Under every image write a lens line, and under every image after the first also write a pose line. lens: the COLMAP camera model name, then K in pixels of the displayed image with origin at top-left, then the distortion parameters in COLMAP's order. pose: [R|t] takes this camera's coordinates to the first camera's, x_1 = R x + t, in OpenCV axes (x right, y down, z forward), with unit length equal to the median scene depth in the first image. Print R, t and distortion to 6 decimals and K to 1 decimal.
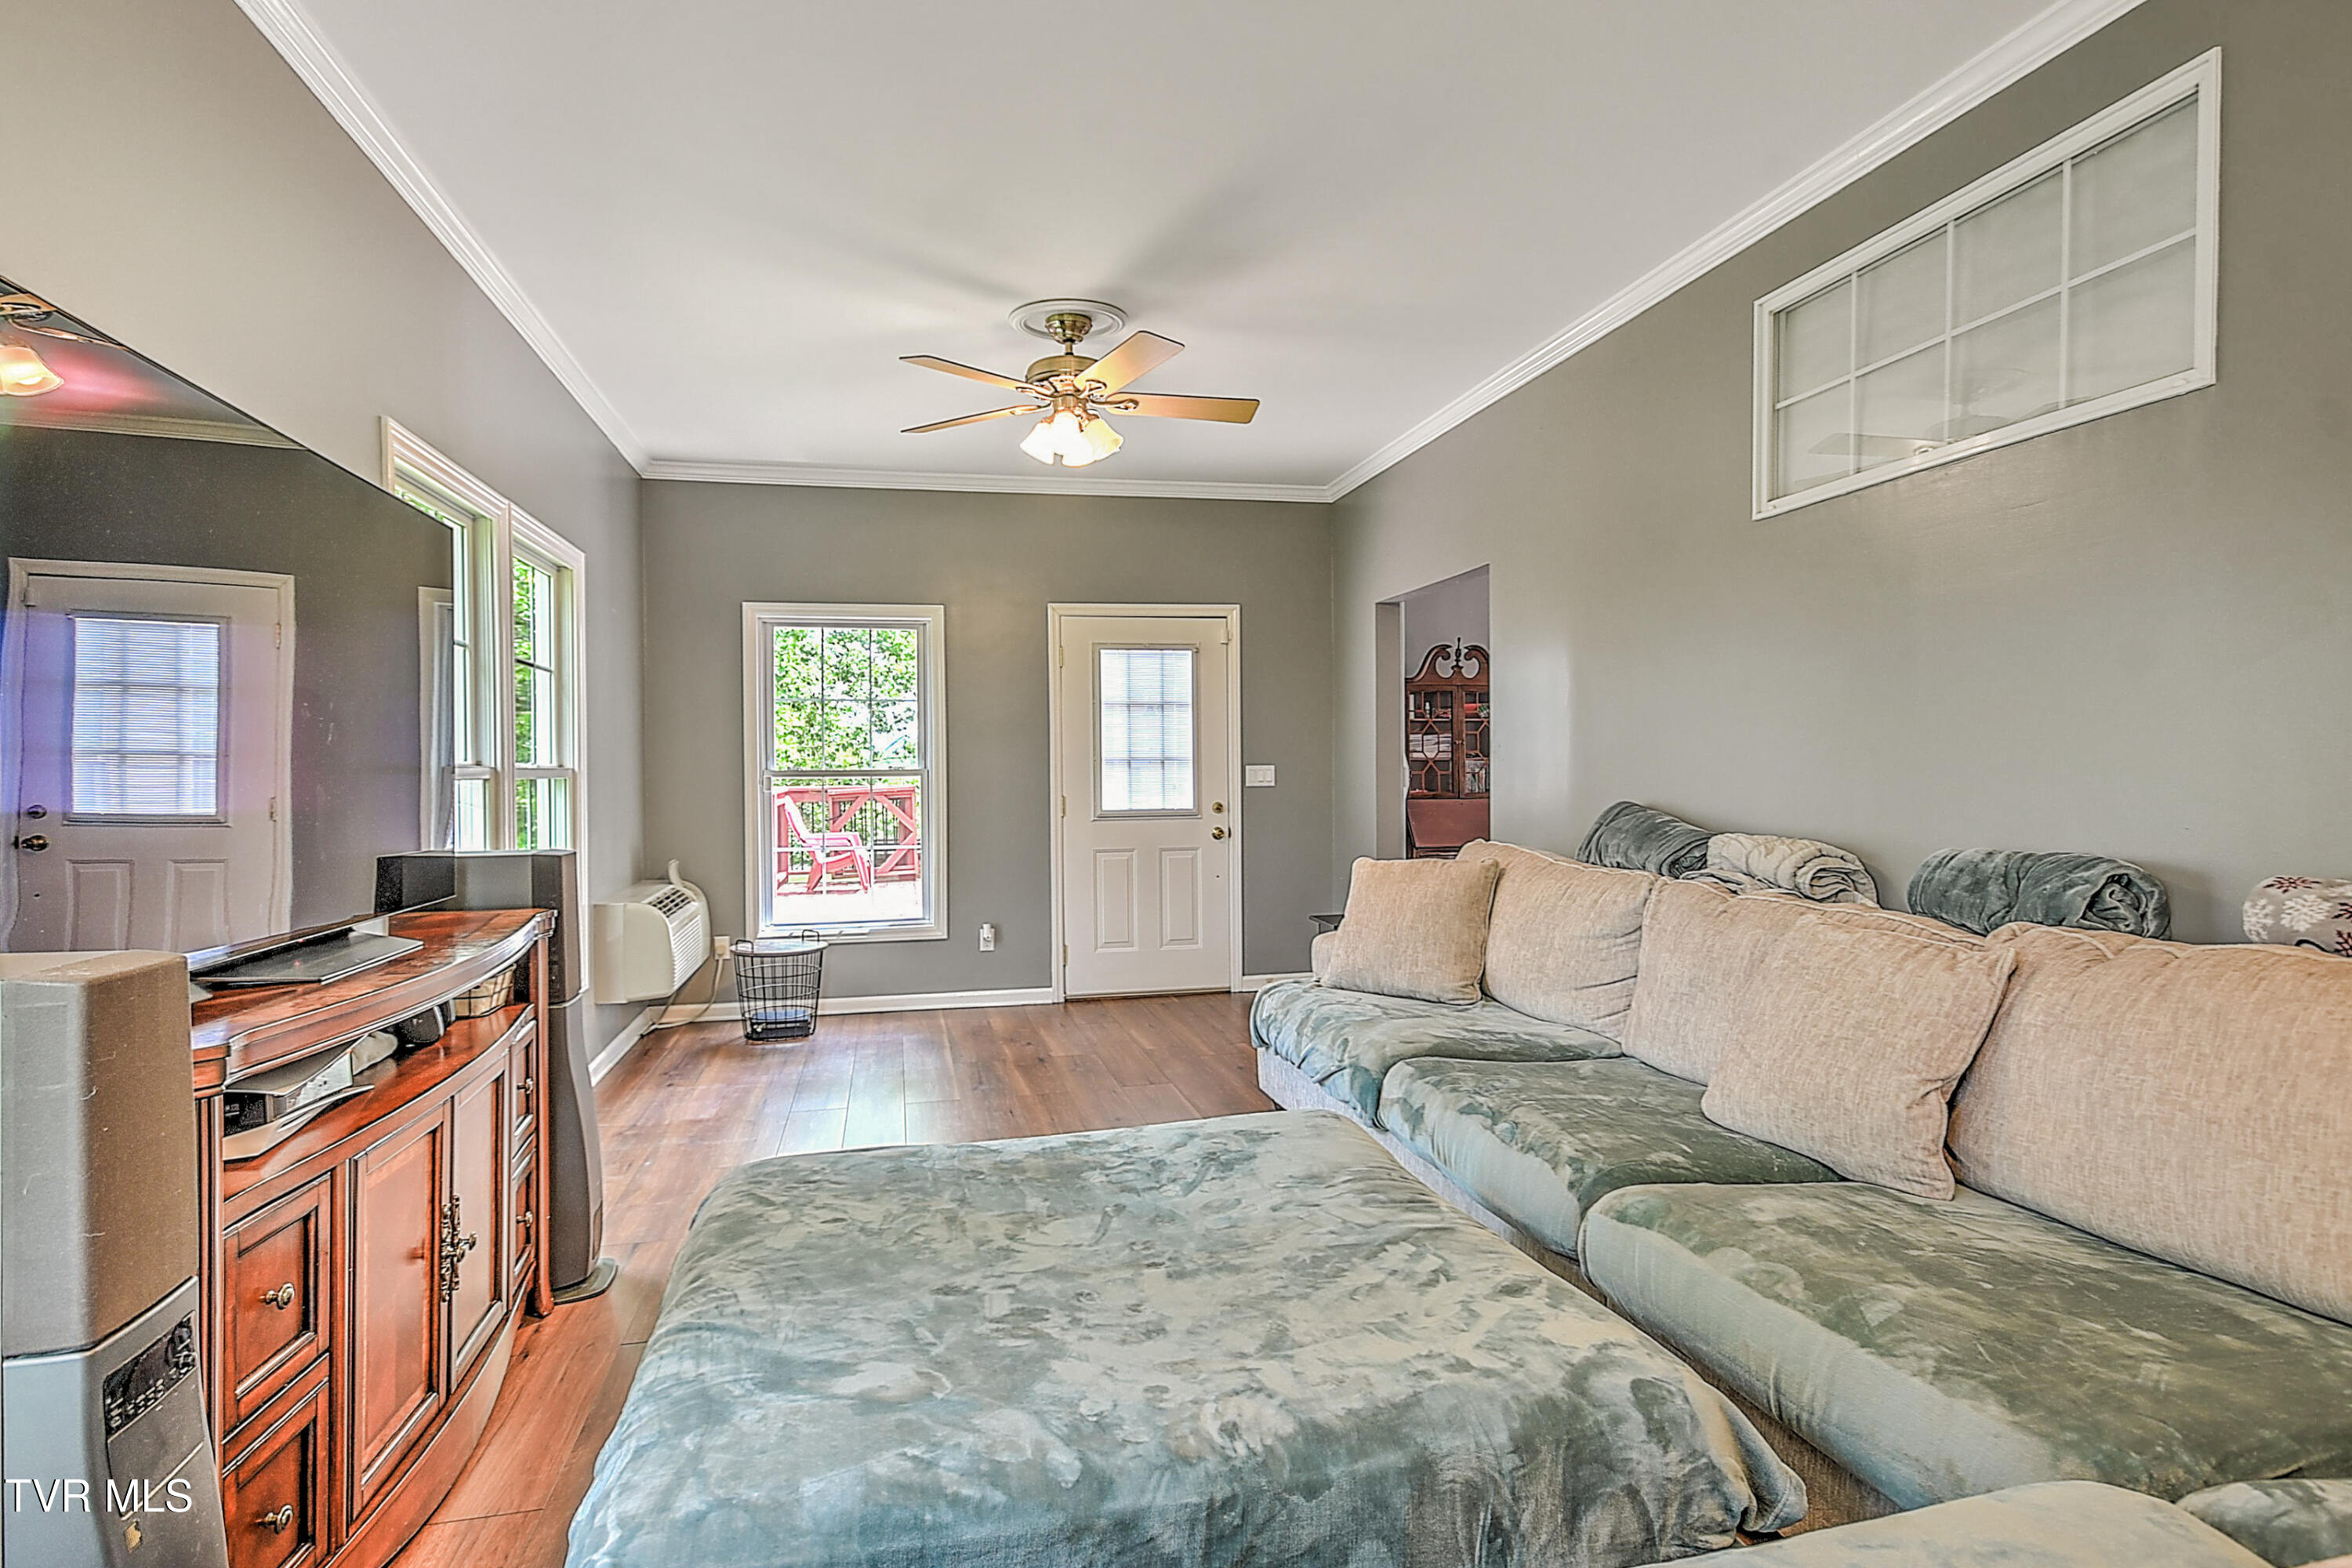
lens RADIAL K [[1227.6, 0, 1173.3], [0, 1227.6, 776.4], [0, 0, 1]] dist [0.041167, -0.002360]
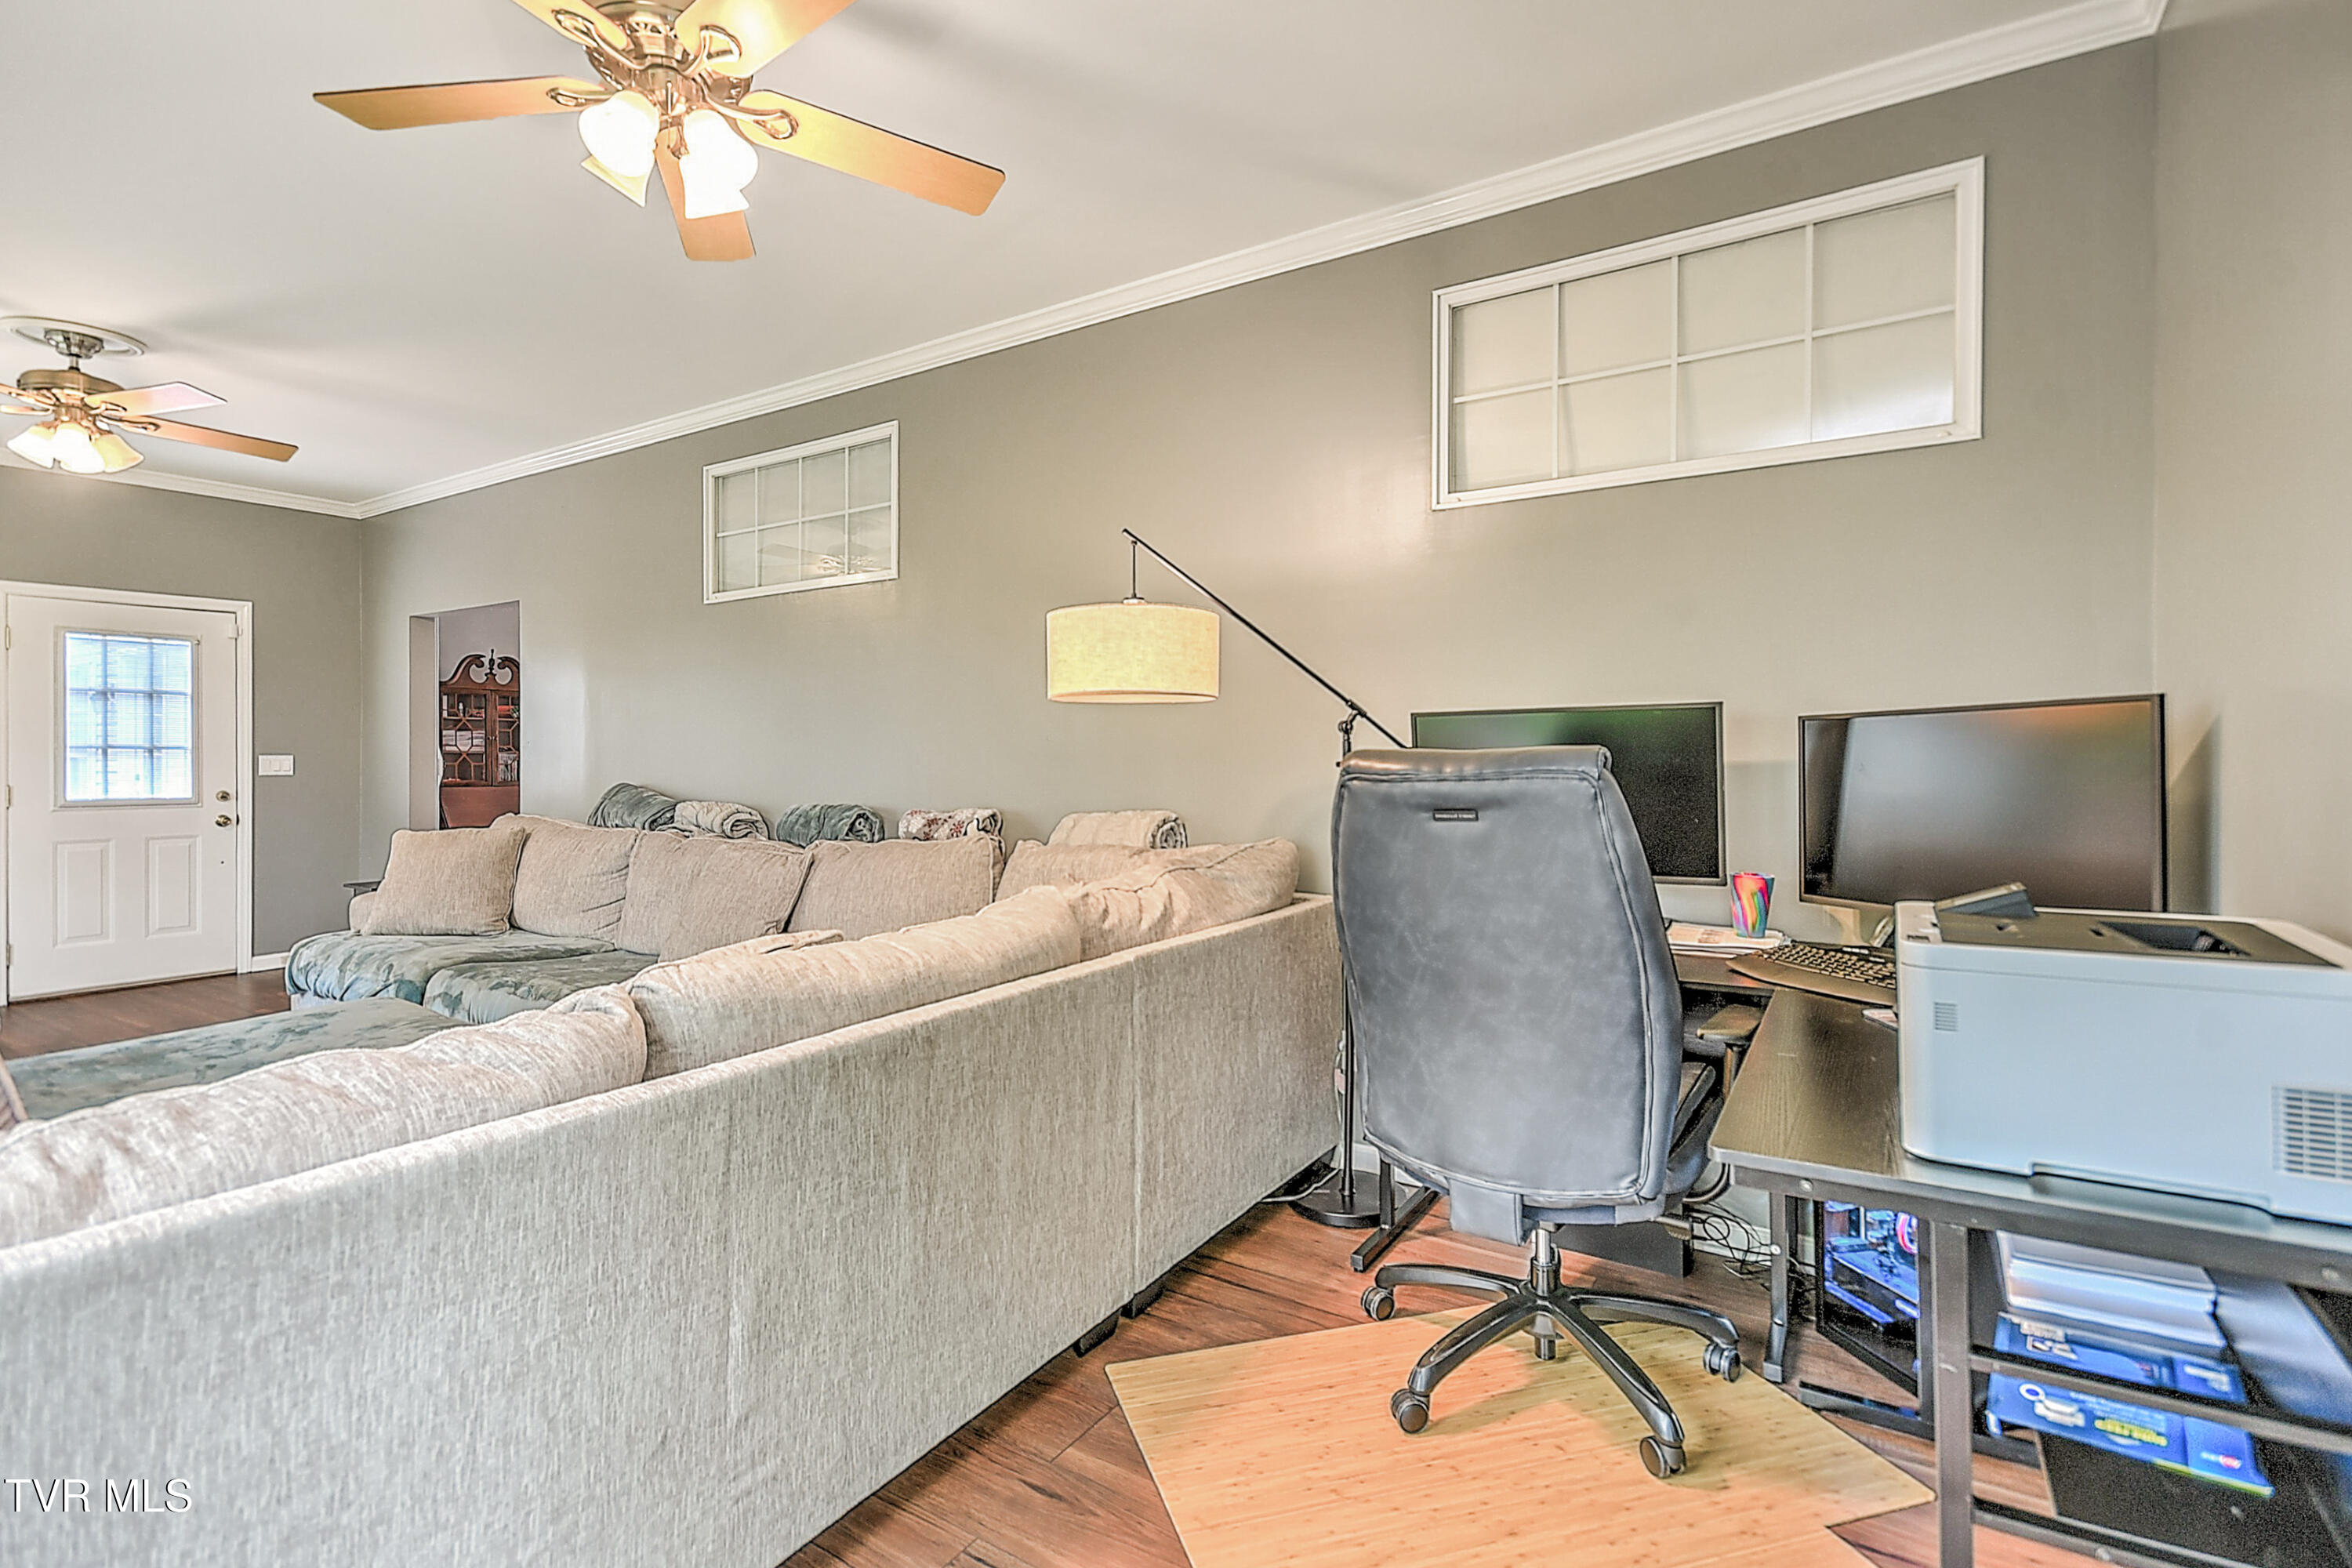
lens RADIAL K [[1139.1, 0, 1173.4], [0, 1139.1, 766.0], [0, 0, 1]] dist [0.026879, -0.007024]
pose [[0.722135, 0.006297, 0.691723, -0.092509], [-0.002203, 0.999974, -0.006803, 0.008066], [-0.691748, 0.003389, 0.722131, -0.395704]]
